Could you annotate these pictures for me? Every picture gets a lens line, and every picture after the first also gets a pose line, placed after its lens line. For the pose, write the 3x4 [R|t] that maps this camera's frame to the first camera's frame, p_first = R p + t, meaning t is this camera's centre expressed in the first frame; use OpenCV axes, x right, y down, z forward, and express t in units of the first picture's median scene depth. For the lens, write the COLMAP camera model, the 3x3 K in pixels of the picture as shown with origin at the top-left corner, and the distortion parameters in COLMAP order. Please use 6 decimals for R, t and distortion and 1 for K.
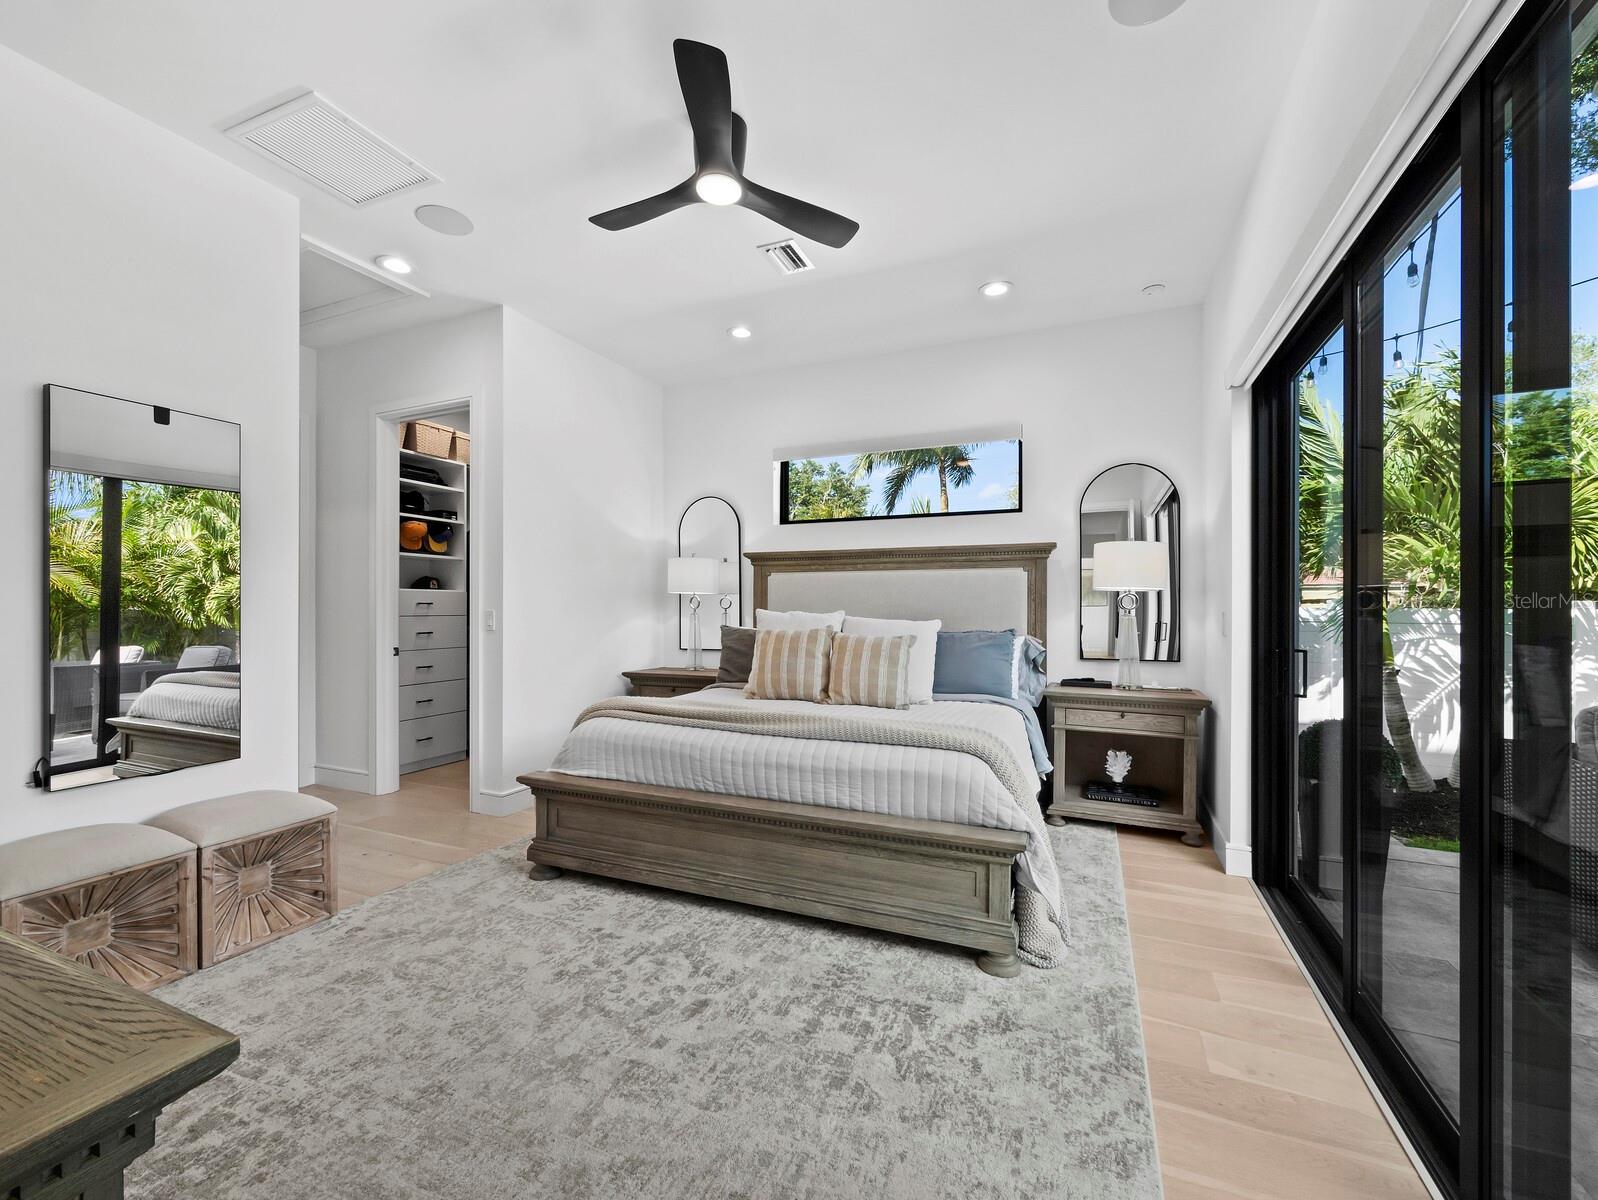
lens RADIAL K [[667.6, 0, 804.5], [0, 667.6, 603.9], [0, 0, 1]] dist [0.000011, 0.000203]
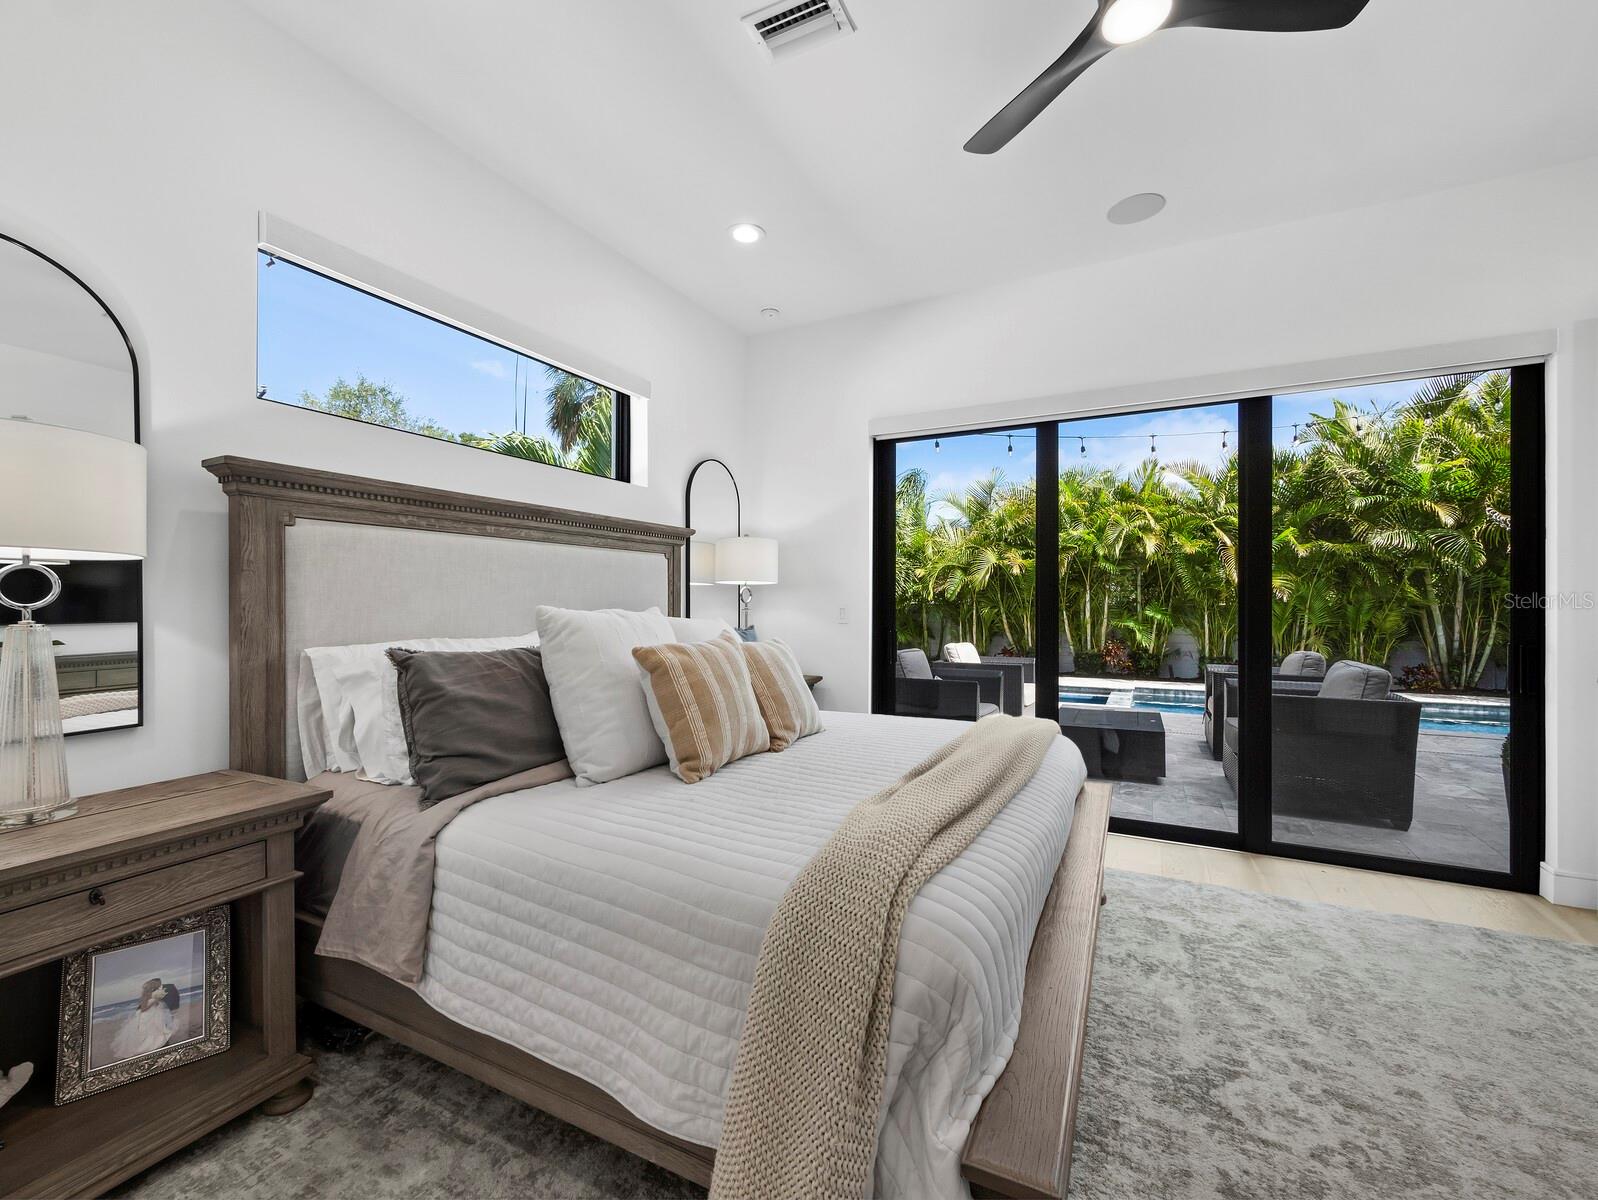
lens RADIAL K [[667.6, 0, 800.1], [0, 667.6, 603.8], [0, 0, 1]] dist [0.000011, 0.000203]
pose [[0.067597, -0.008447, 0.997677, -0.931548], [-0.005166, 0.999948, 0.008817, 0.000174], [-0.997699, -0.005750, 0.067550, 1.414407]]
